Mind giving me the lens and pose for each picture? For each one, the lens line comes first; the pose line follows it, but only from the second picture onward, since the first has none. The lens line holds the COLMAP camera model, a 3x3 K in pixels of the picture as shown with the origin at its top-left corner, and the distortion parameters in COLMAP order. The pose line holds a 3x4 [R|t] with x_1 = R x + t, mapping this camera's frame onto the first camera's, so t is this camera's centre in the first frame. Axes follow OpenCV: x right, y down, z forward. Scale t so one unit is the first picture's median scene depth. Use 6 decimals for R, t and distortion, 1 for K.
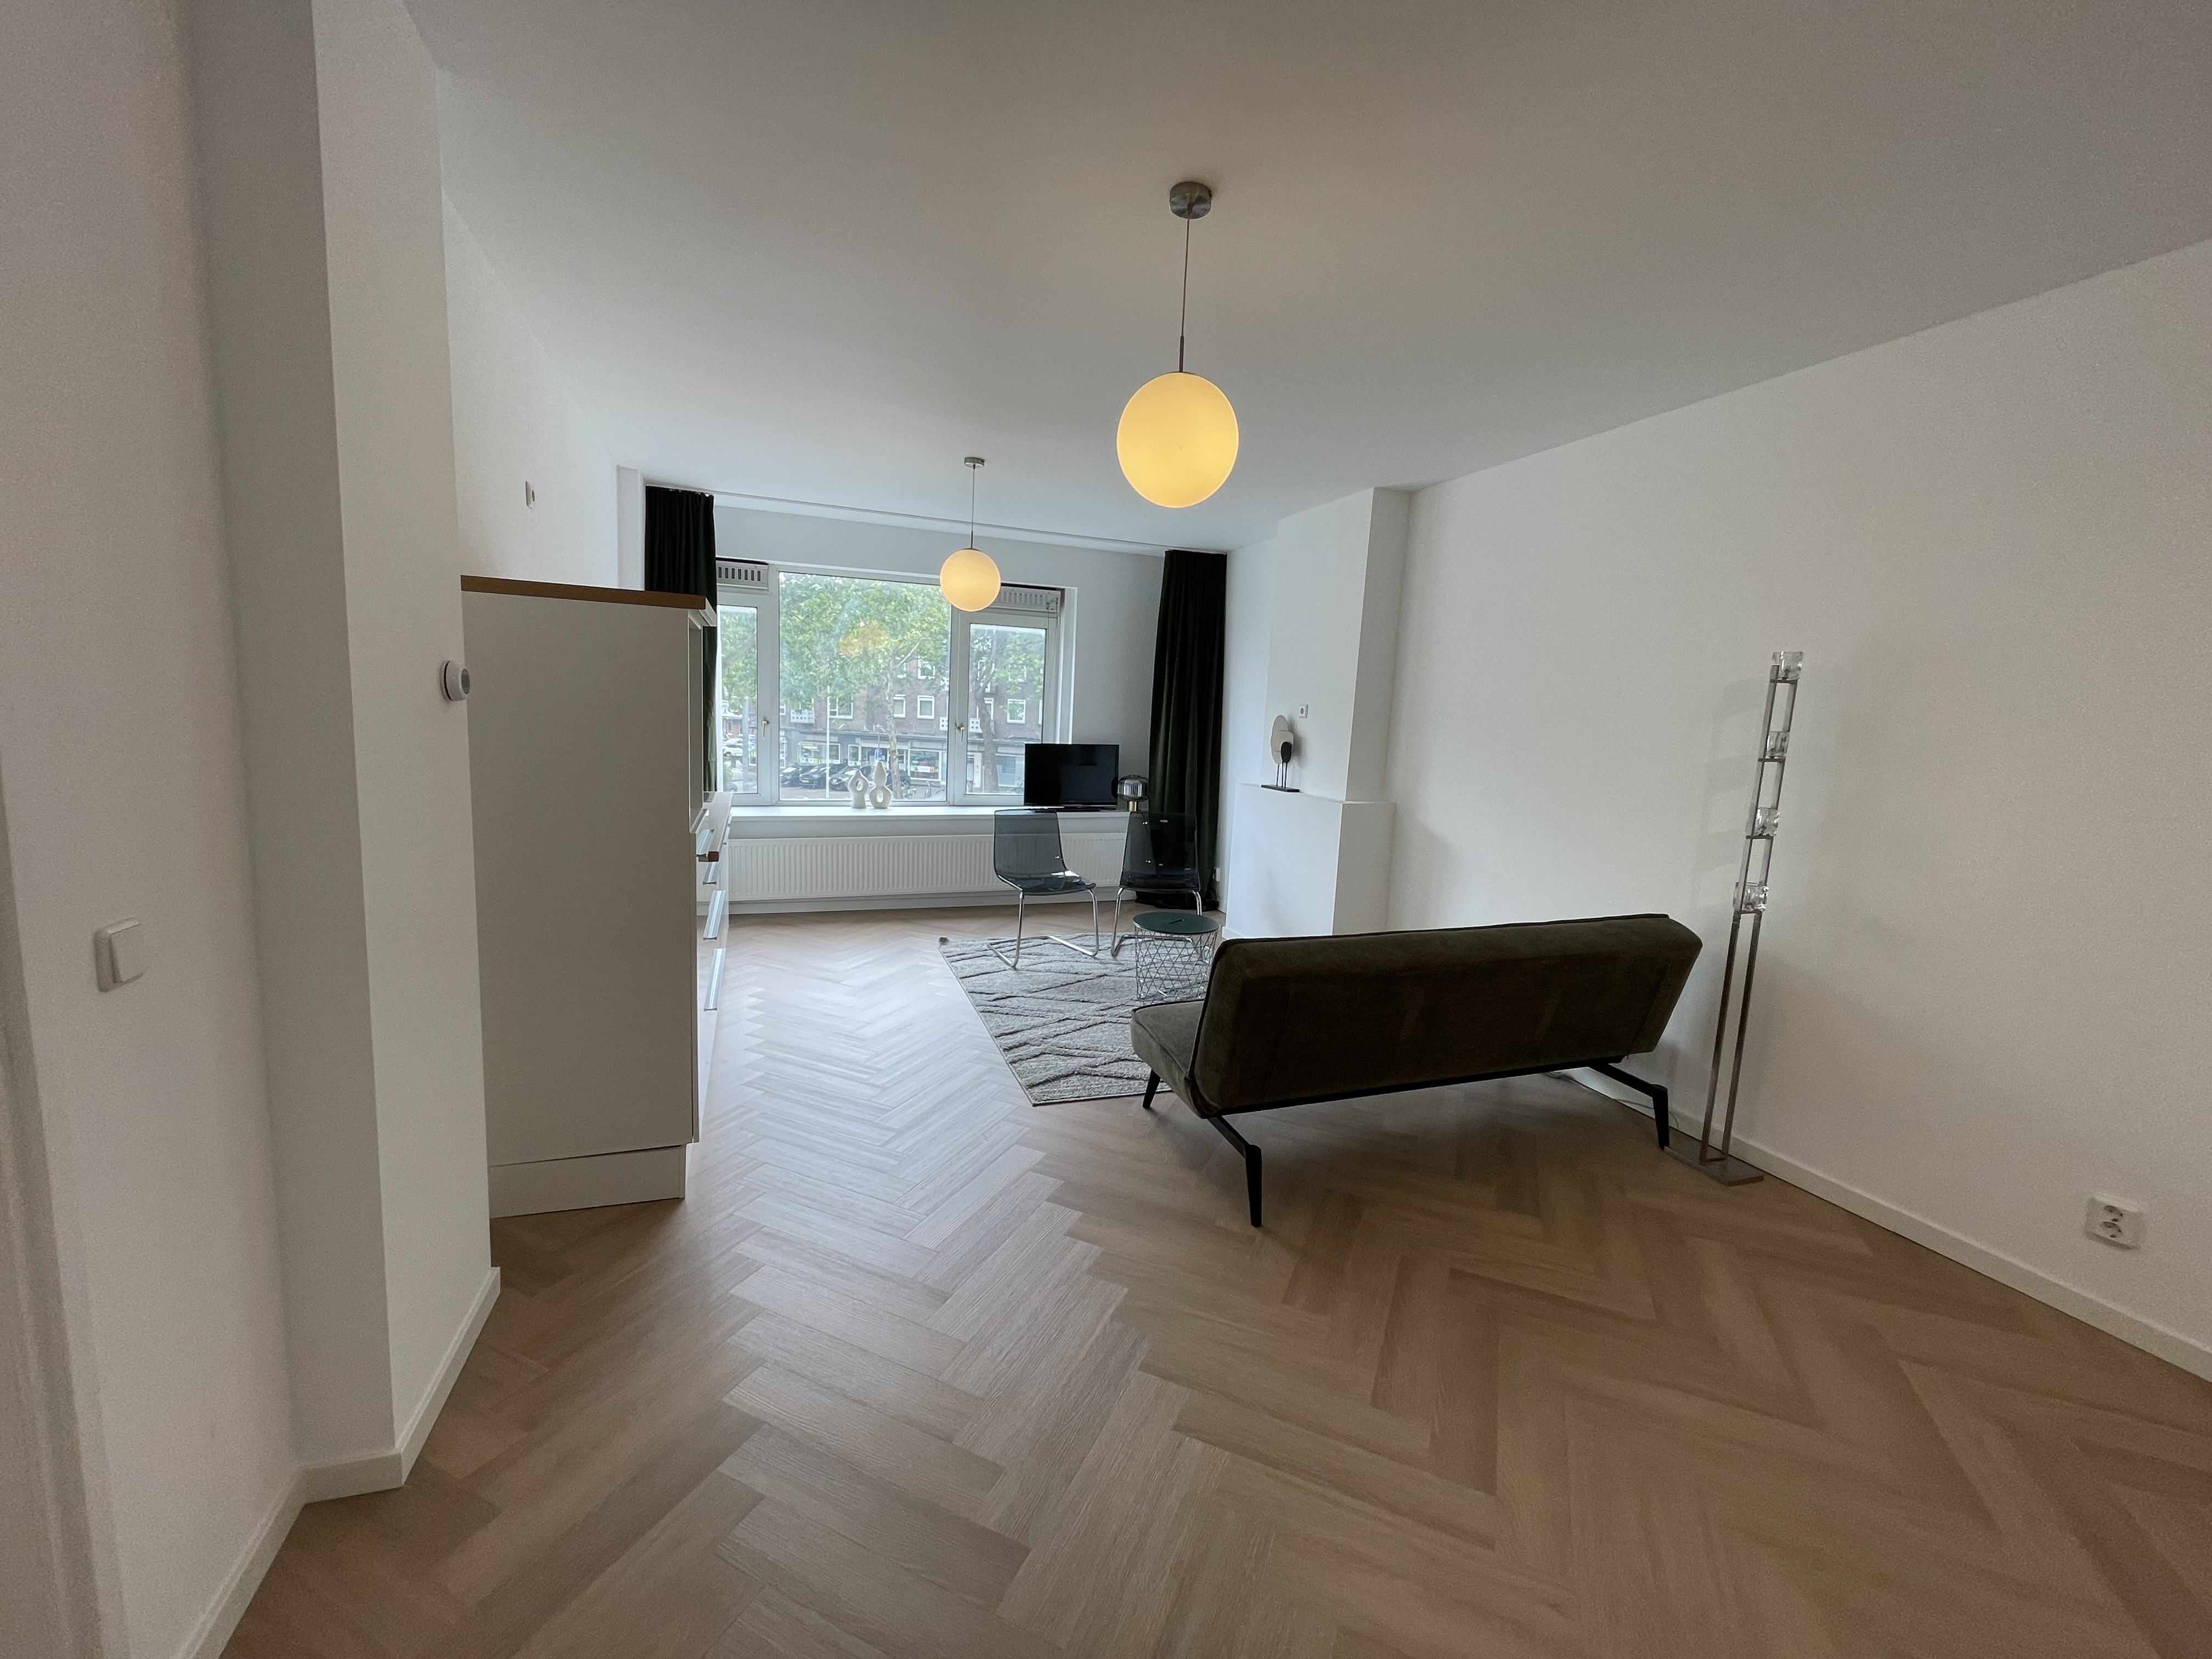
lens RADIAL K [[890.7, 0, 1108.6], [0, 890.7, 821.8], [0, 0, 1]] dist [-0.003568, 0.000192]
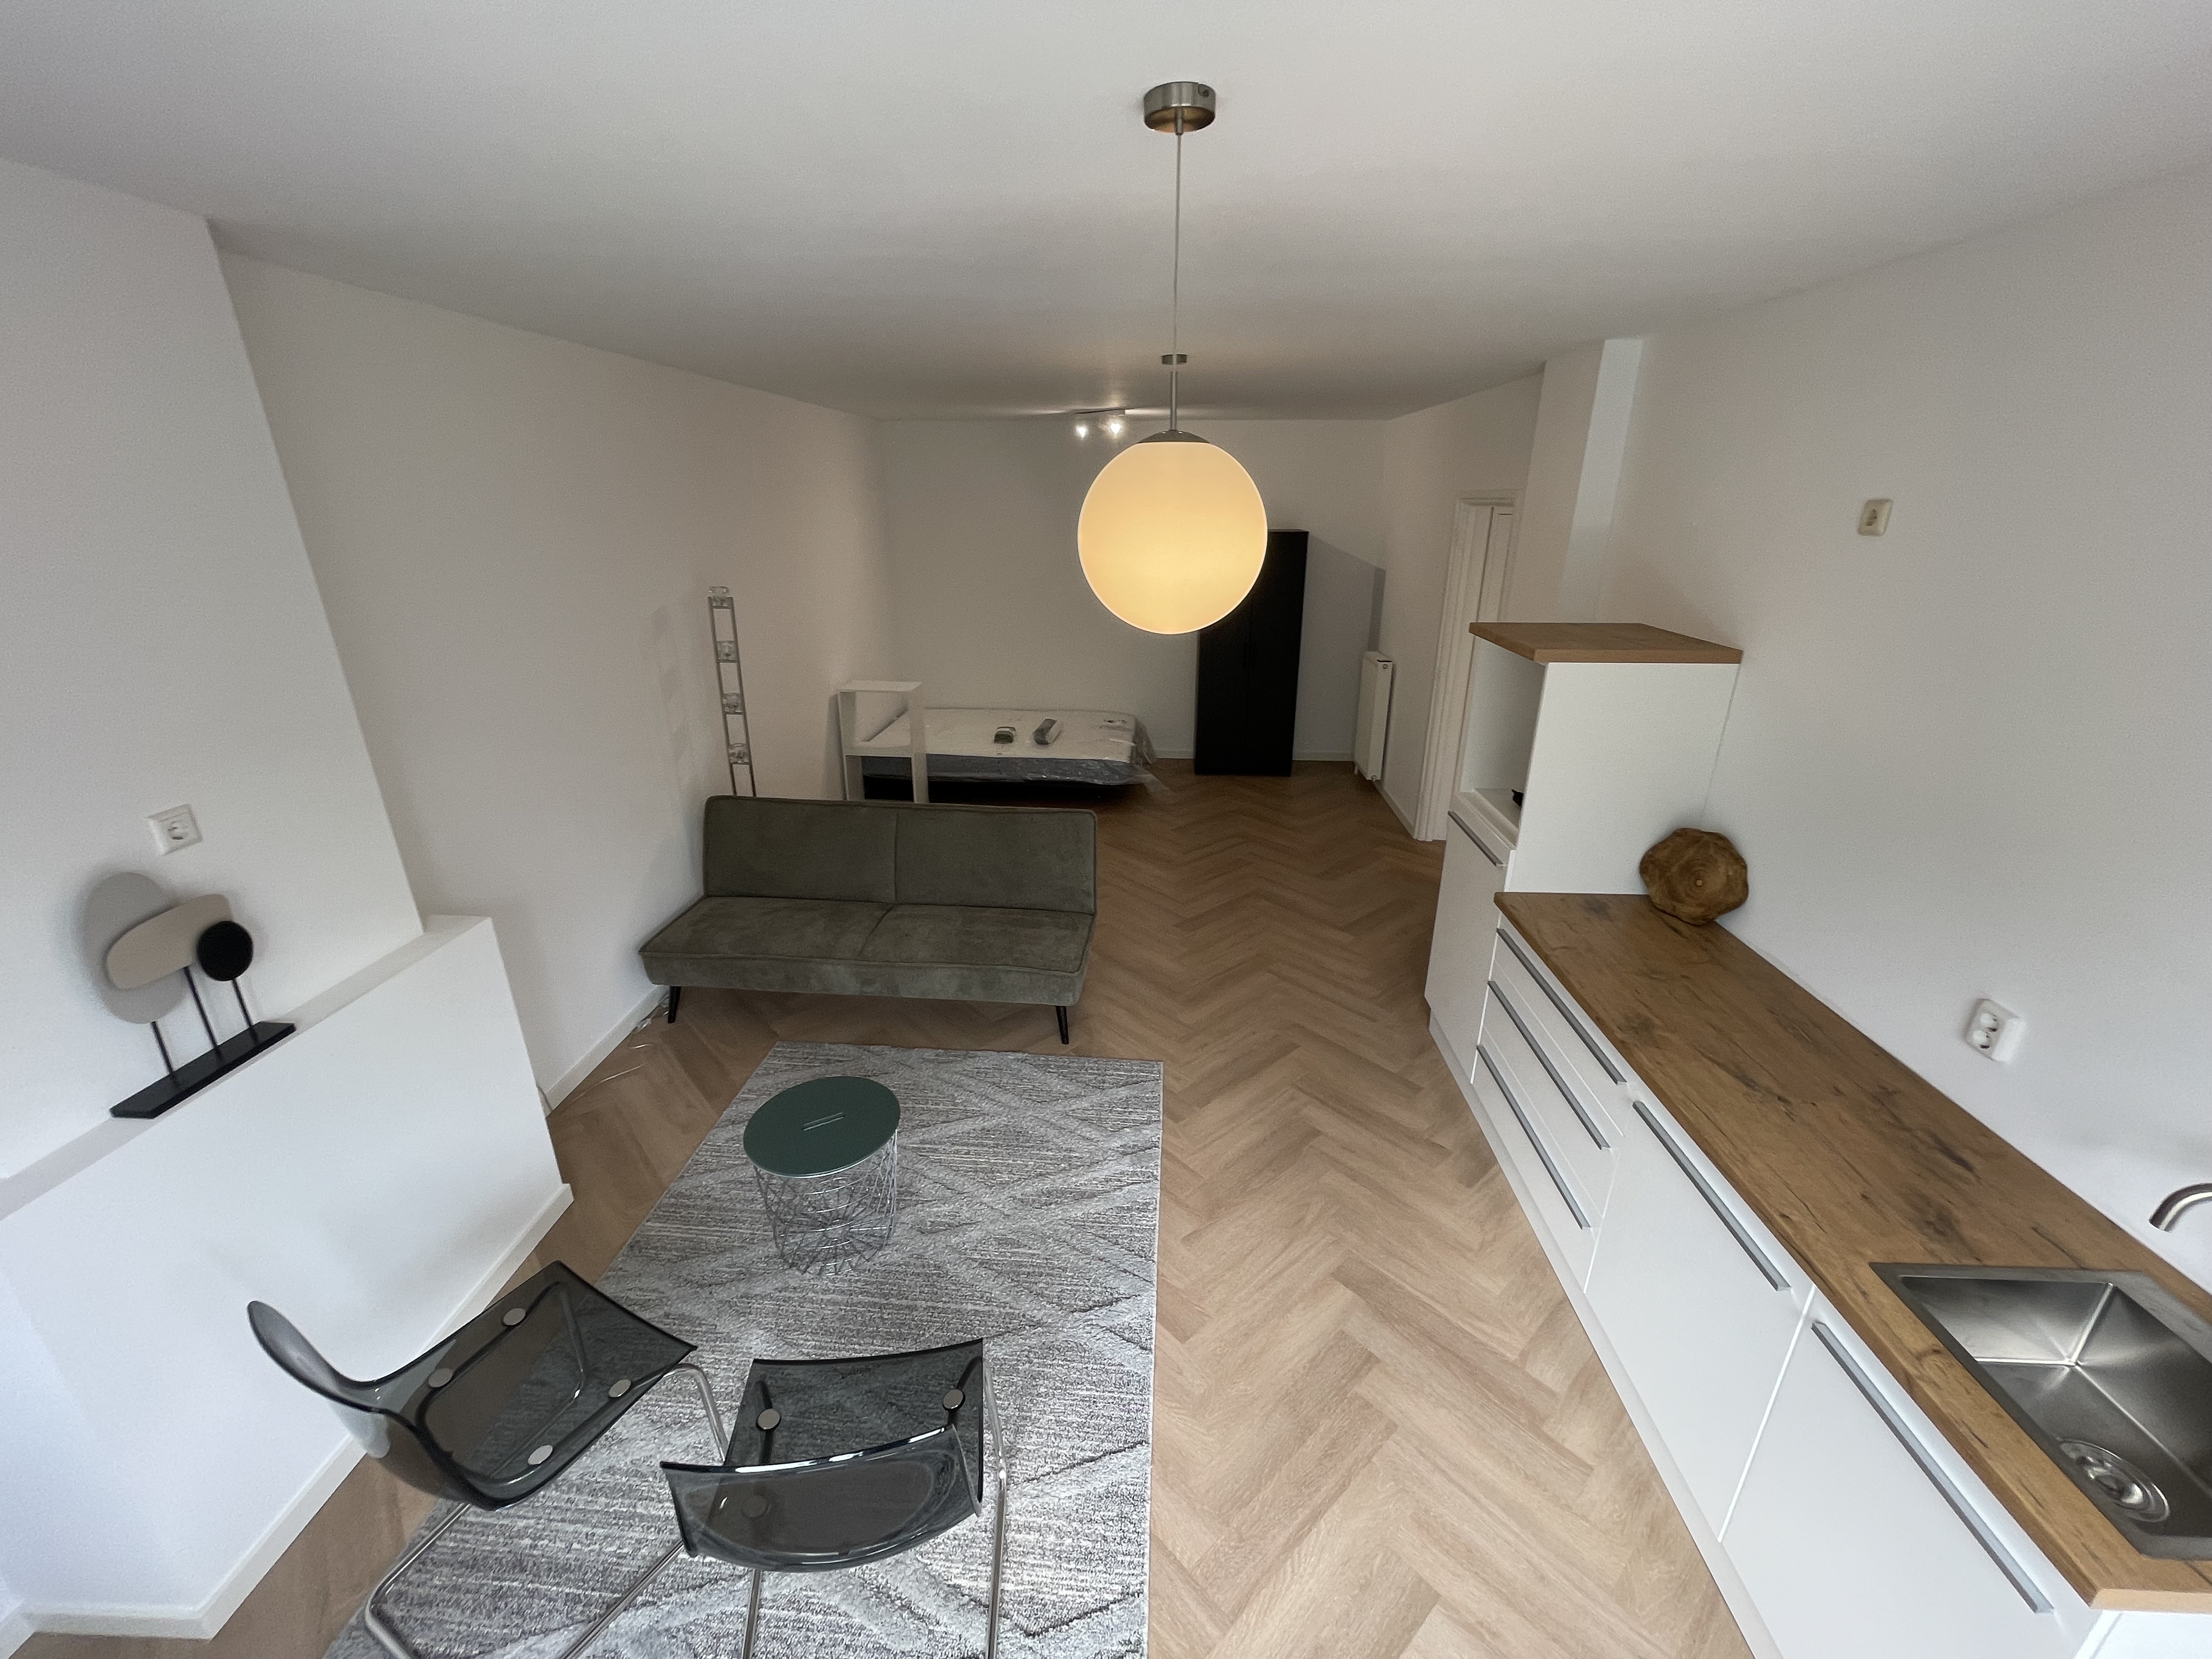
lens RADIAL K [[890.7, 0, 1108.6], [0, 890.7, 821.8], [0, 0, 1]] dist [-0.003568, 0.000192]
pose [[-0.912391, -0.184579, 0.365341, -0.217002], [0.006942, 0.885449, 0.464685, -0.266198], [-0.409262, 0.426511, -0.806594, 1.061064]]
